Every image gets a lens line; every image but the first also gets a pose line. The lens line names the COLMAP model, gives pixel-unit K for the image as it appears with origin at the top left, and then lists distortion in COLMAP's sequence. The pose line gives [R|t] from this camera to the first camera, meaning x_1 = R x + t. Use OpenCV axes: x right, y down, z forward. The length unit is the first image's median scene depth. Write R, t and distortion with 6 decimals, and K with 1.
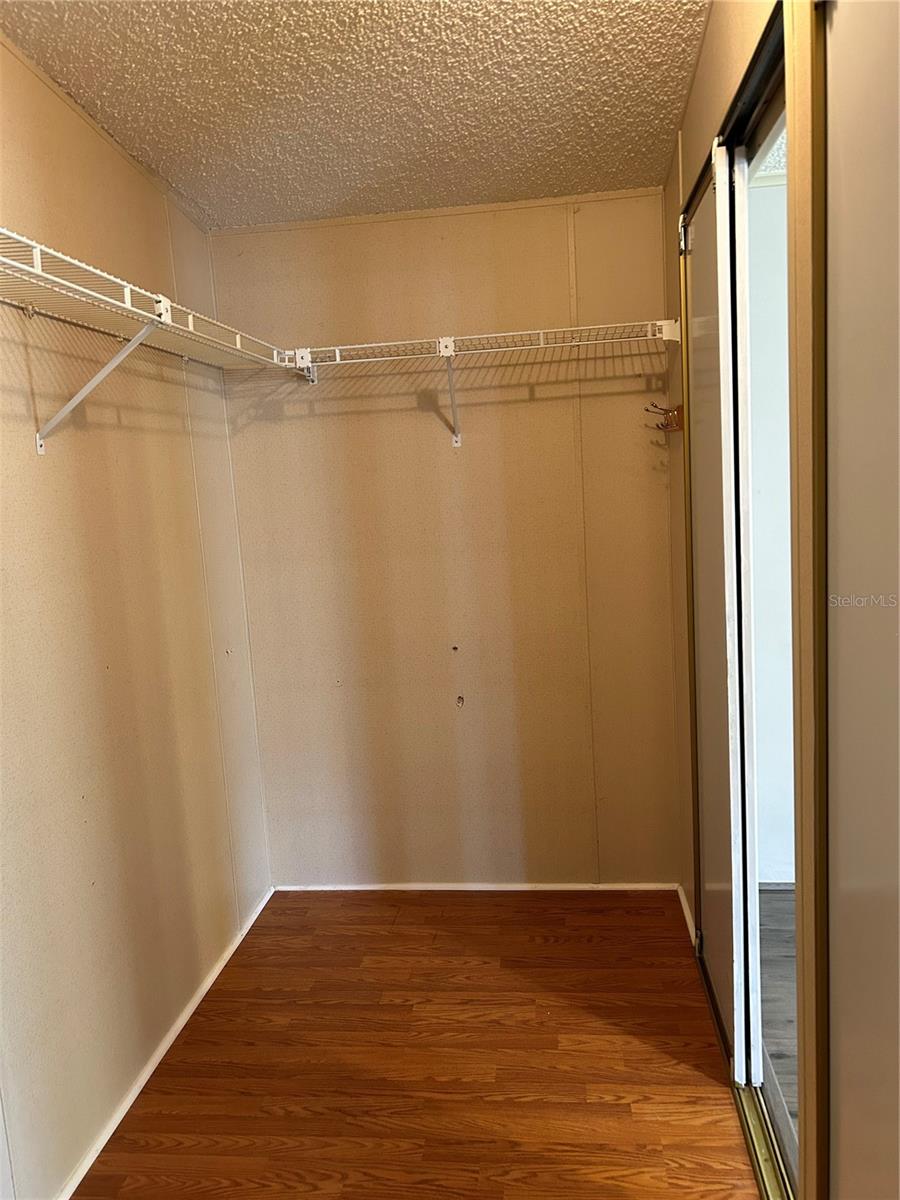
lens RADIAL K [[903.8, 0, 448.9], [0, 903.8, 602.3], [0, 0, 1]] dist [0.056229, -0.058559]
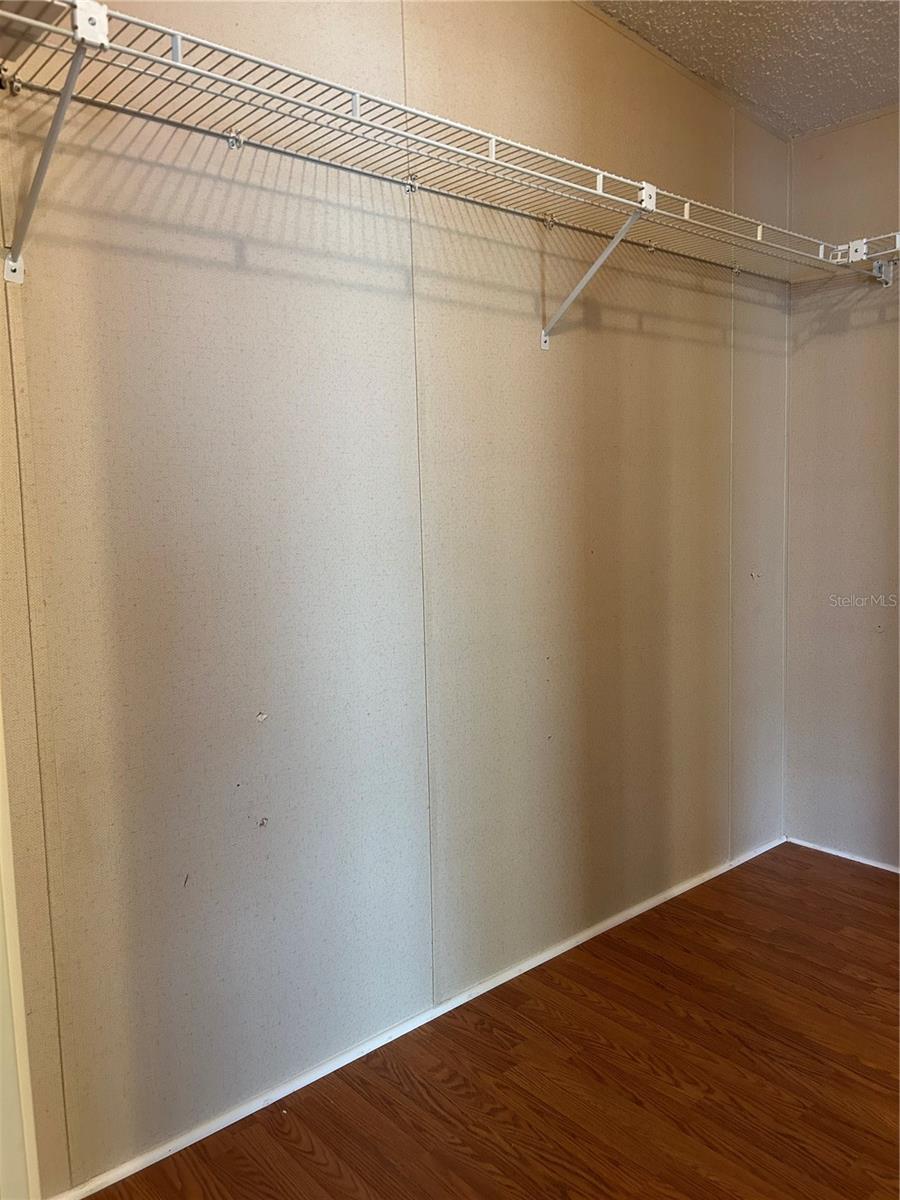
lens RADIAL K [[903.8, 0, 446.9], [0, 903.8, 591.6], [0, 0, 1]] dist [0.056229, -0.058559]
pose [[0.730296, 0.109183, -0.674349, 0.234444], [-0.115018, 0.992705, 0.036168, 0.100005], [0.673379, 0.051149, 0.737526, 0.084254]]
